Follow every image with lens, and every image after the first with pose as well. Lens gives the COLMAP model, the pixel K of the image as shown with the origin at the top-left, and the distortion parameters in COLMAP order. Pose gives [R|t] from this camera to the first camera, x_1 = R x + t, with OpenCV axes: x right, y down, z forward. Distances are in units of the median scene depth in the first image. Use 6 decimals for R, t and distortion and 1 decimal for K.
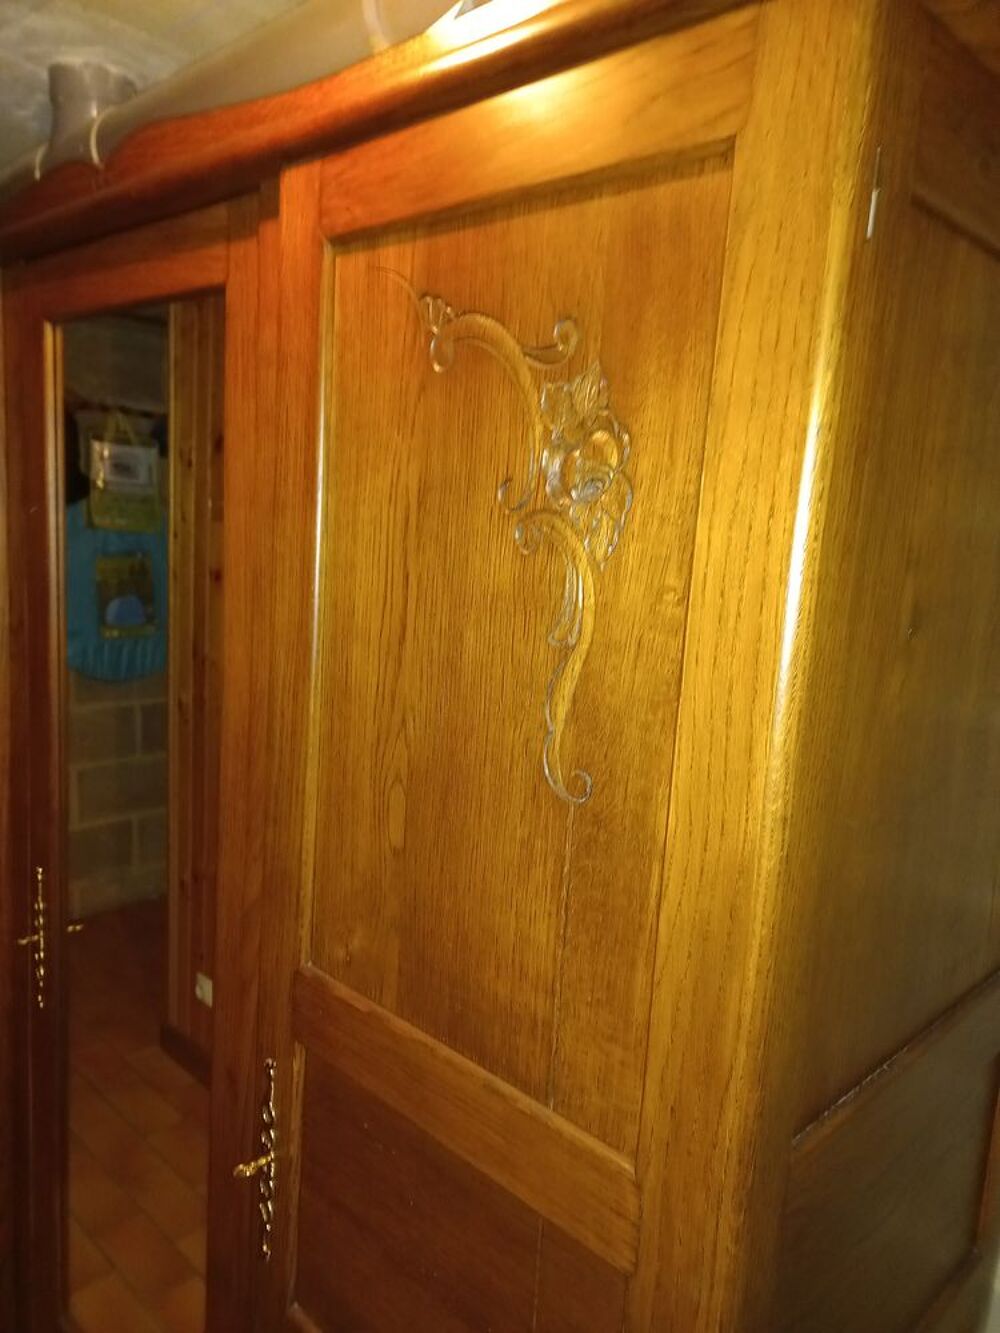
lens RADIAL K [[972.9, 0, 500.0], [0, 972.9, 666.5], [0, 0, 1]] dist [0.008817, -0.002164]
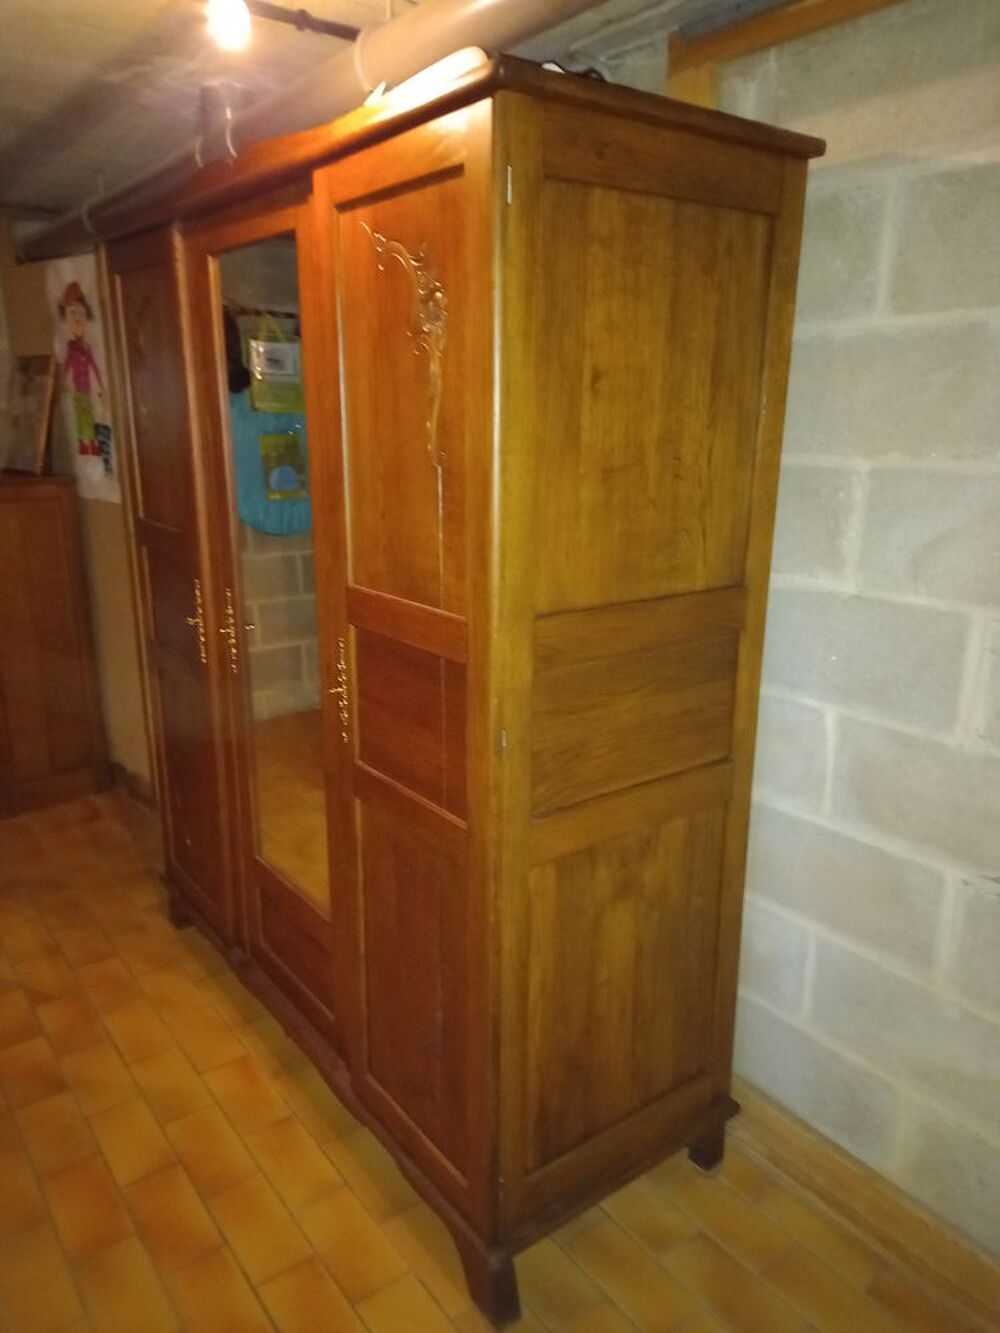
lens RADIAL K [[964.5, 0, 500.4], [0, 964.5, 708.4], [0, 0, 1]] dist [-0.002031, -0.006840]
pose [[0.985437, -0.005141, -0.169966, 0.135554], [0.029764, 0.989326, 0.142646, 0.087378], [0.167418, -0.145627, 0.975071, -0.286027]]
